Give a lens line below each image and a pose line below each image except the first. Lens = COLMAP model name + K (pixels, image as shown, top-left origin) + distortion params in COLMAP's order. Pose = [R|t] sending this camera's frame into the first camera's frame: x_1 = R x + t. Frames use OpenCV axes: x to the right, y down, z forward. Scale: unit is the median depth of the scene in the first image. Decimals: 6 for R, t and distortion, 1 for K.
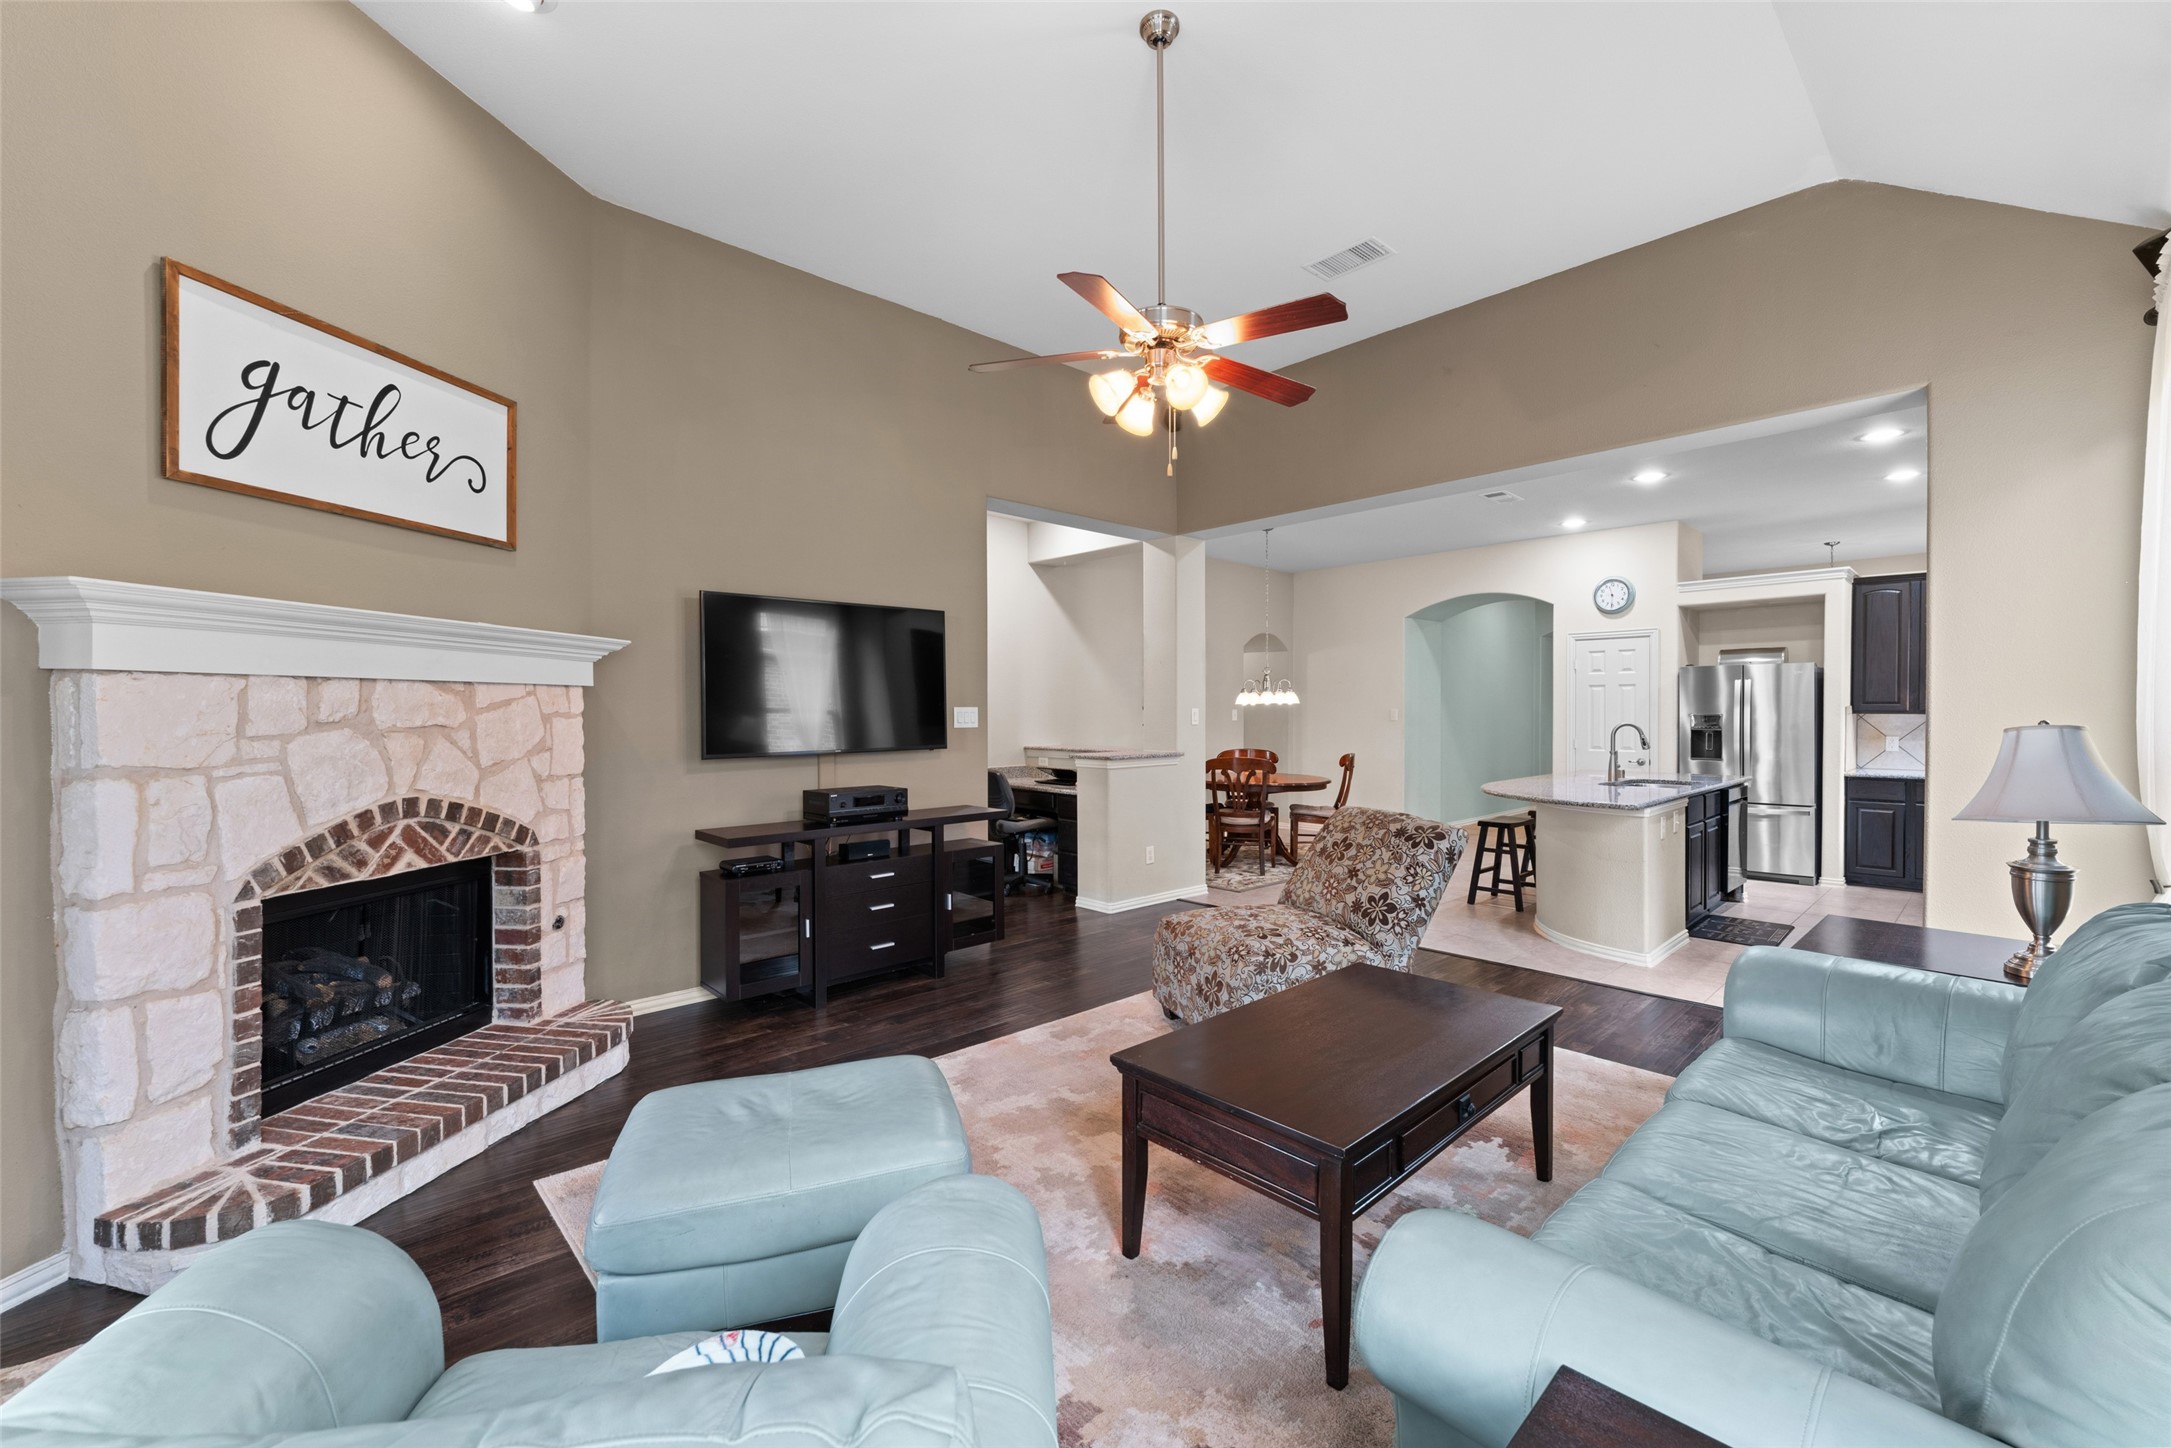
lens RADIAL K [[869.1, 0, 1105.8], [0, 869.1, 714.7], [0, 0, 1]] dist [-0.000760, 0.000197]
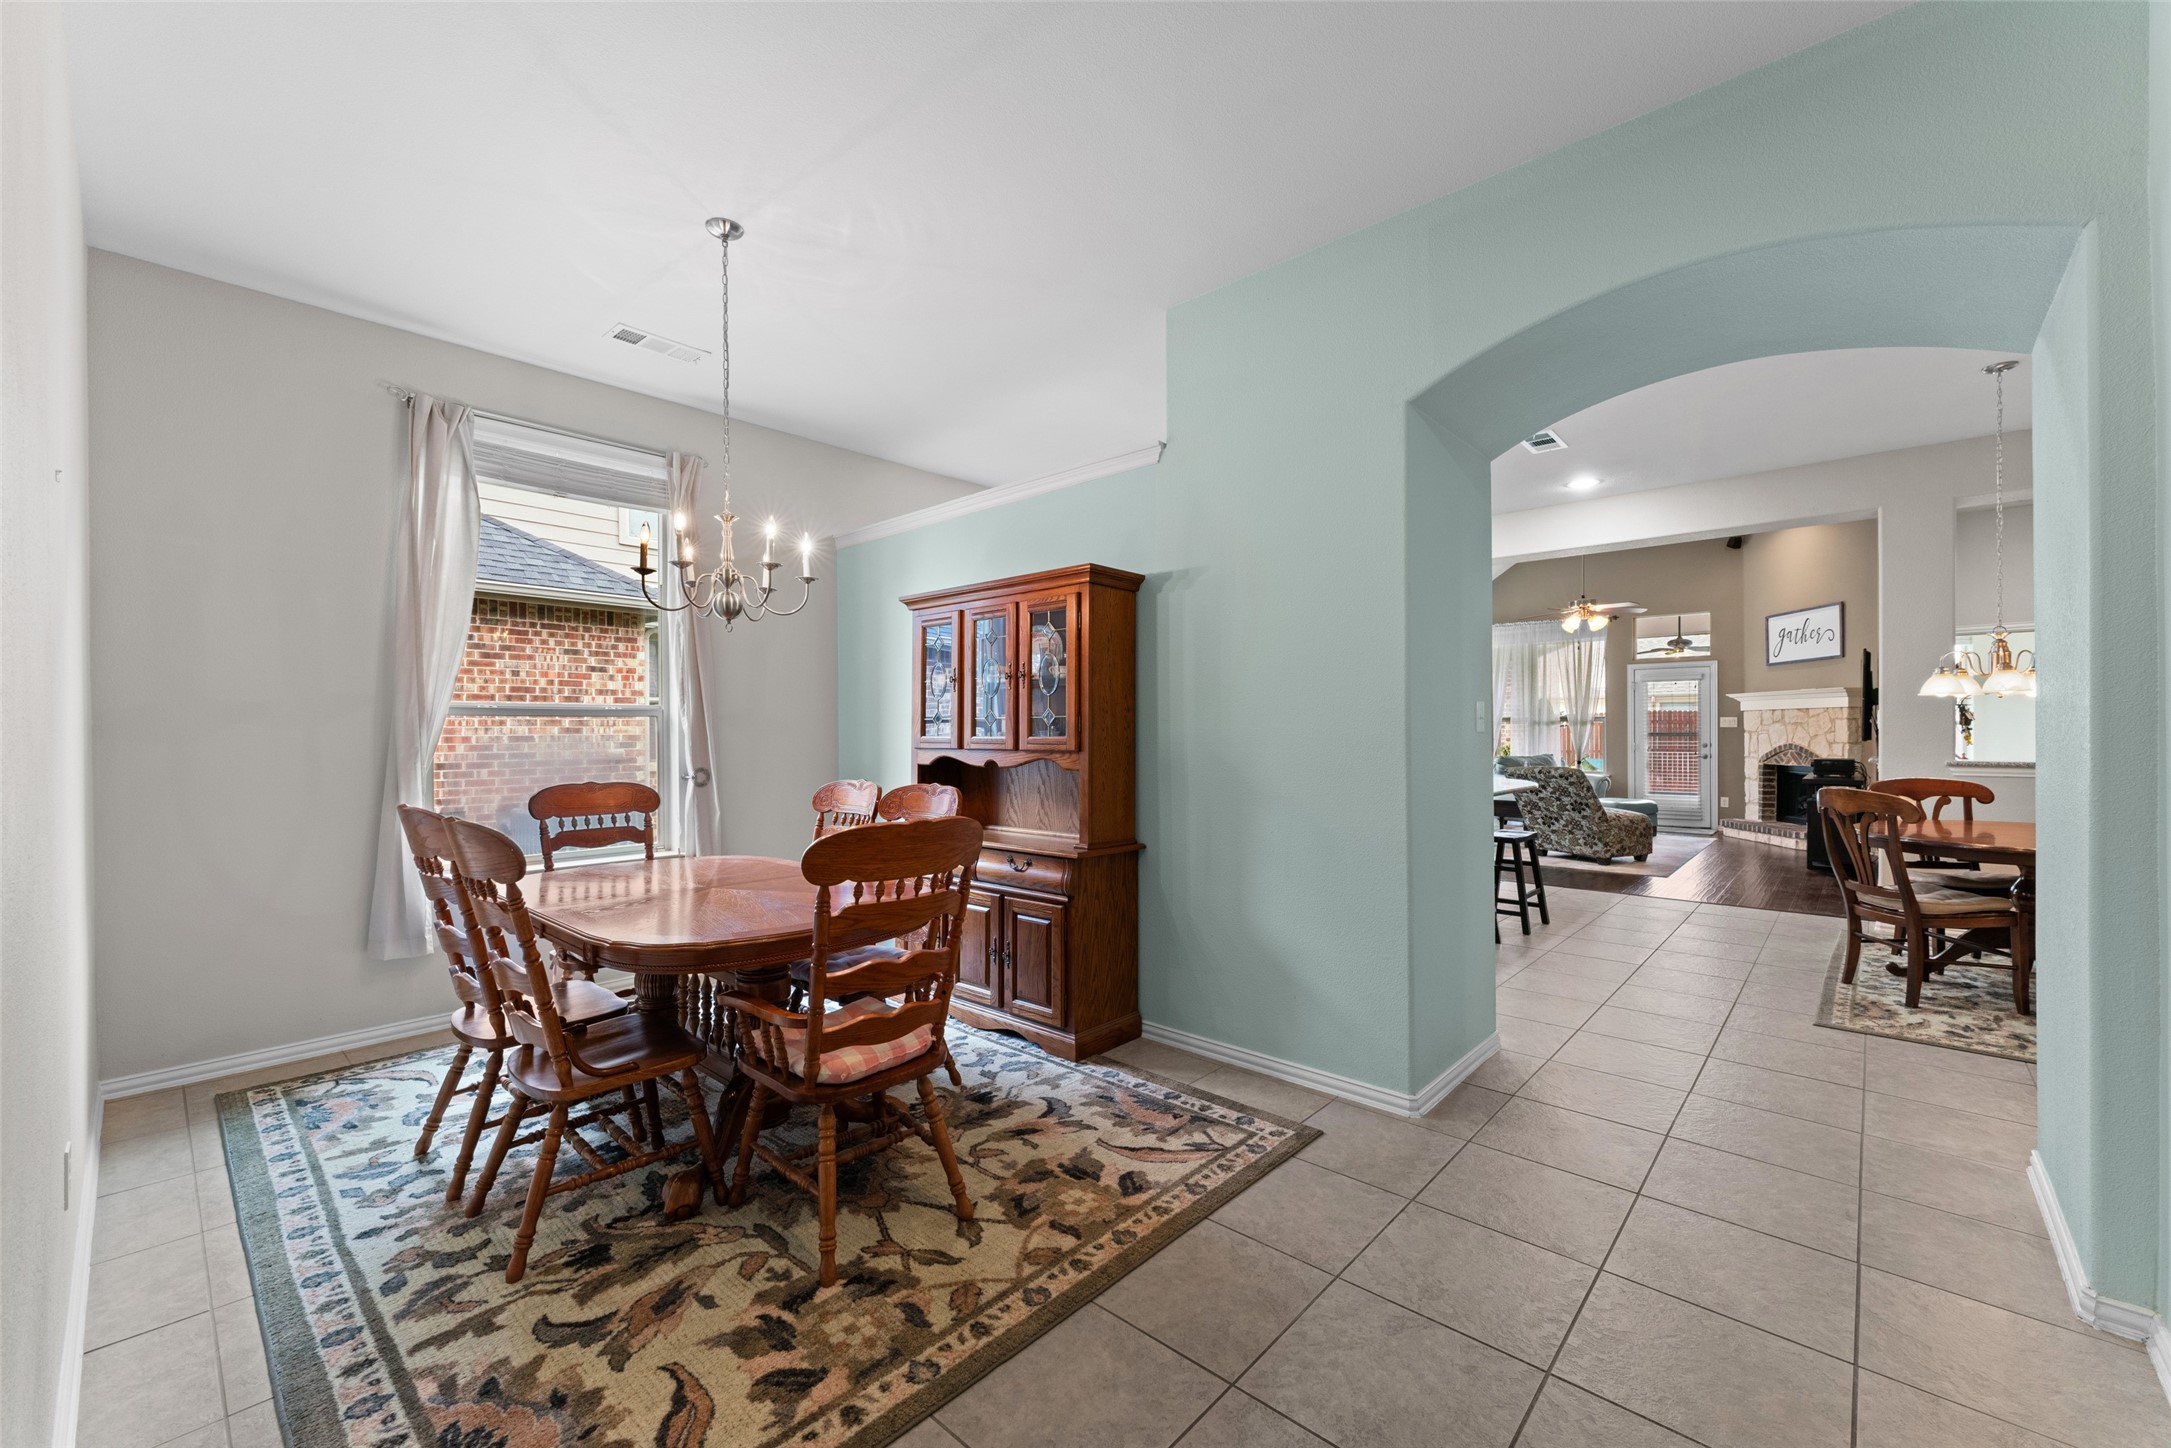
lens RADIAL K [[869.1, 0, 1078.3], [0, 869.1, 725.1], [0, 0, 1]] dist [-0.000760, 0.000197]
pose [[-0.998222, 0.003650, -0.059497, 1.931316], [0.003792, 0.999990, -0.002266, 0.018012], [0.059488, -0.002487, -0.998226, 3.742617]]
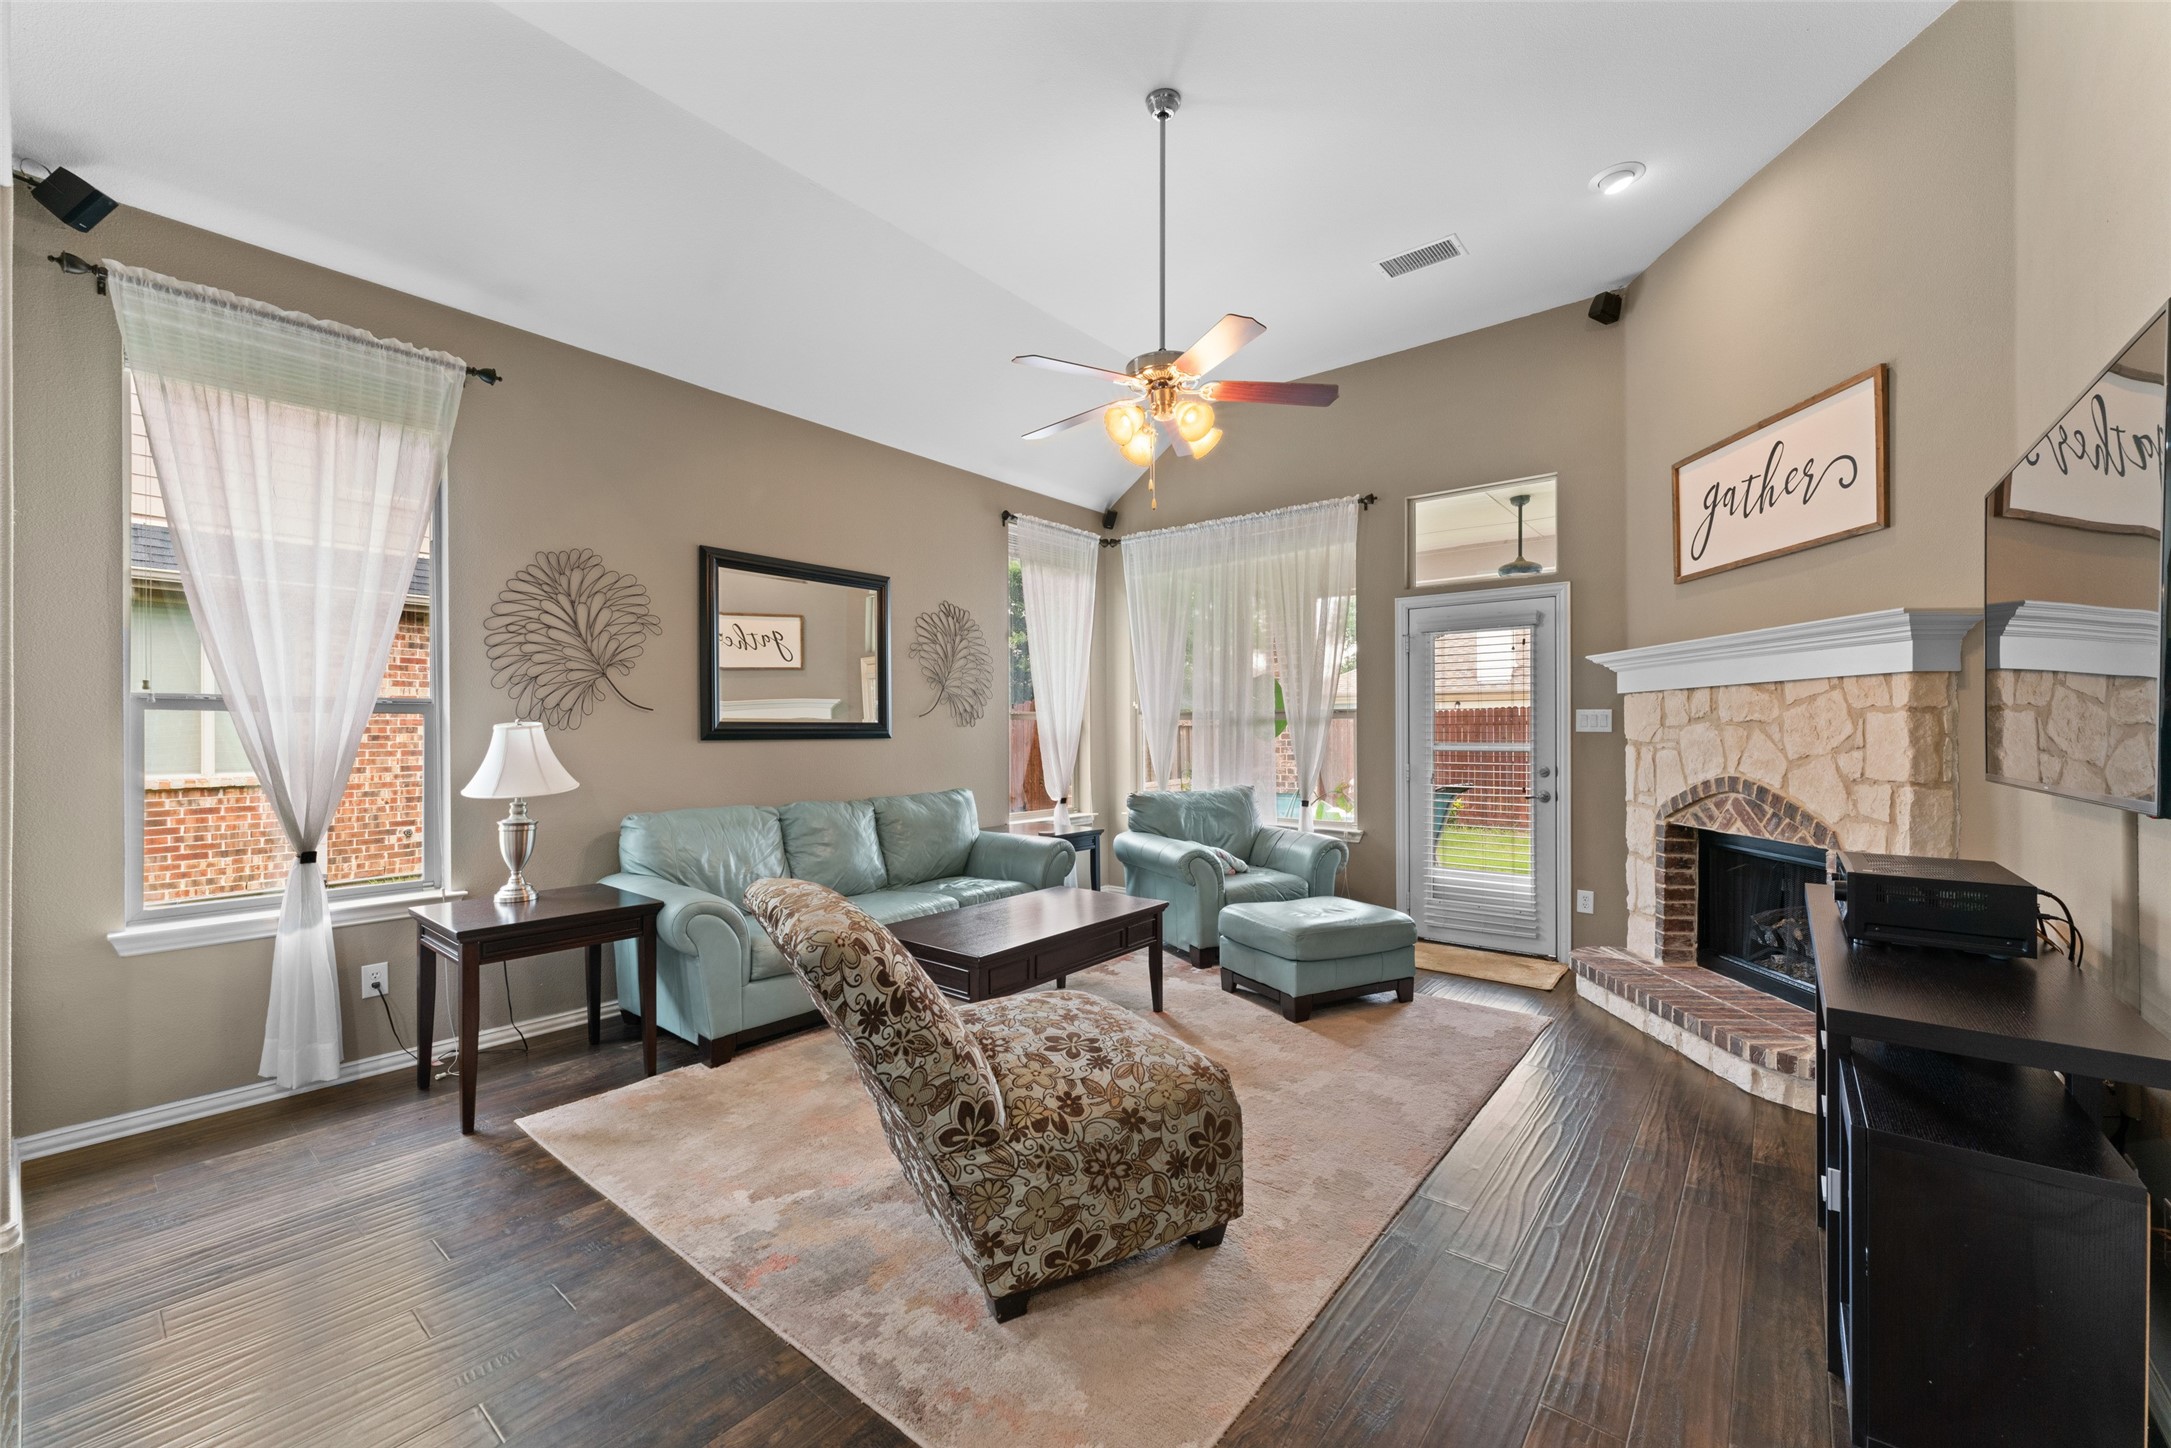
lens RADIAL K [[869.1, 0, 1092.3], [0, 869.1, 728.2], [0, 0, 1]] dist [-0.000760, 0.000197]
pose [[-0.990981, 0.005376, -0.133895, 0.274167], [0.005244, 0.999985, 0.001337, 0.015336], [0.133900, 0.000623, -0.990995, 1.900185]]
